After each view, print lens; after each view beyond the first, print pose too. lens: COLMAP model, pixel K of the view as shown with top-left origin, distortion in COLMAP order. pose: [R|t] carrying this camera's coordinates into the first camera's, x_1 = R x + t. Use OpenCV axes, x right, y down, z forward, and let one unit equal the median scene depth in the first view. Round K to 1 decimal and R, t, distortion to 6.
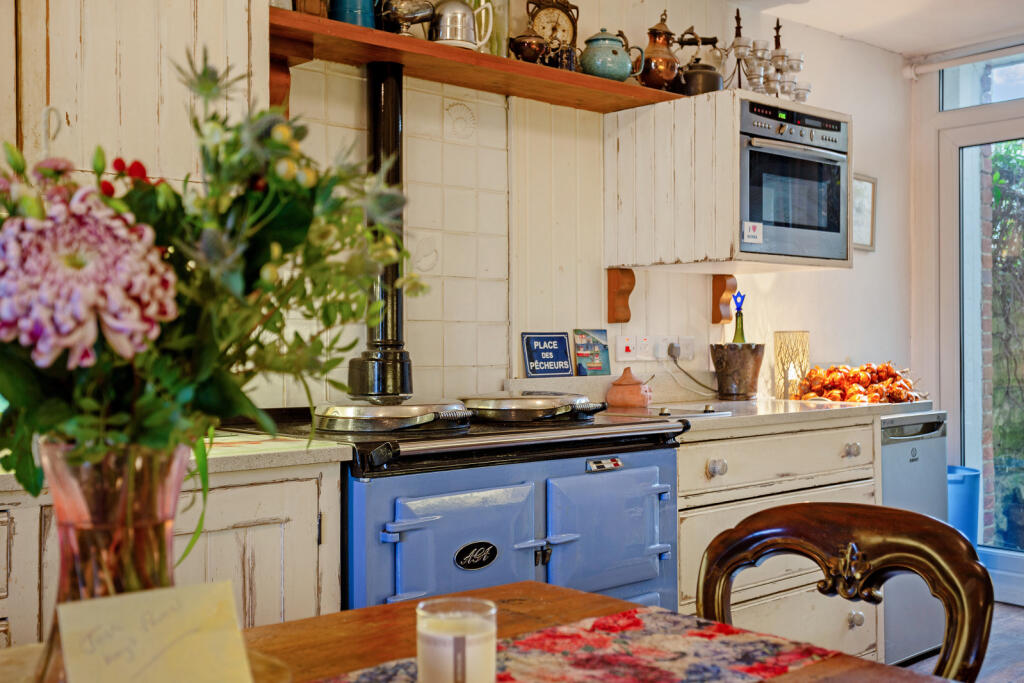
lens RADIAL K [[1107.9, 0, 513.9], [0, 1107.9, 343.7], [0, 0, 1]] dist [0.098488, 0.000000]
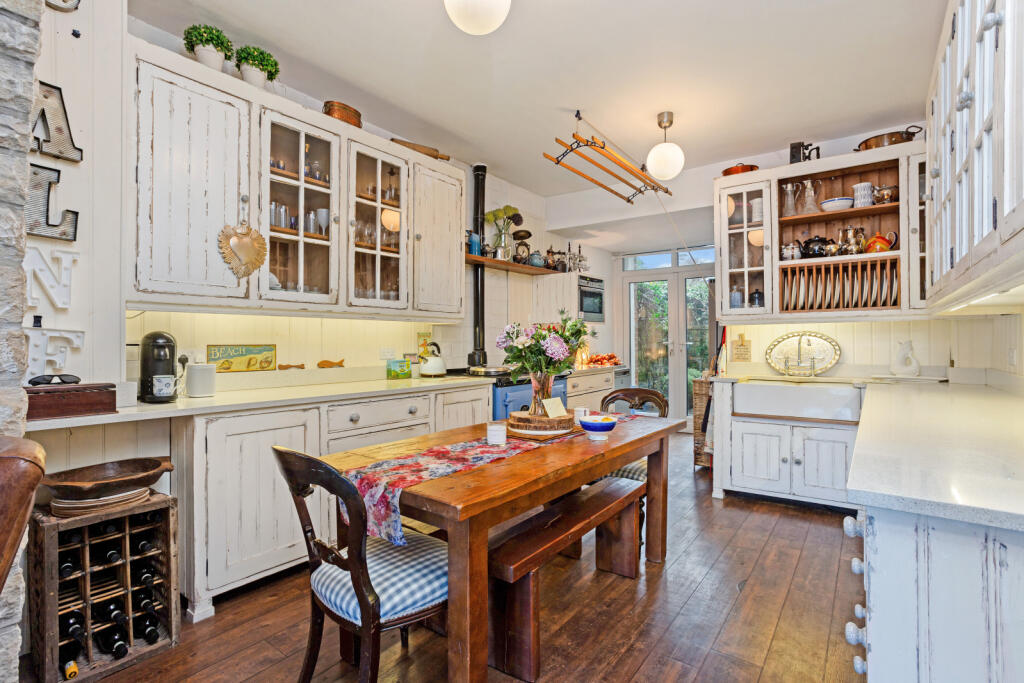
lens RADIAL K [[477.9, 0, 510.2], [0, 477.9, 338.9], [0, 0, 1]] dist [-0.026152, -0.000337]
pose [[0.984515, 0.003118, 0.175272, -0.235916], [-0.002725, 0.999993, -0.002488, -0.022878], [-0.175279, 0.001972, 0.984517, -0.353928]]
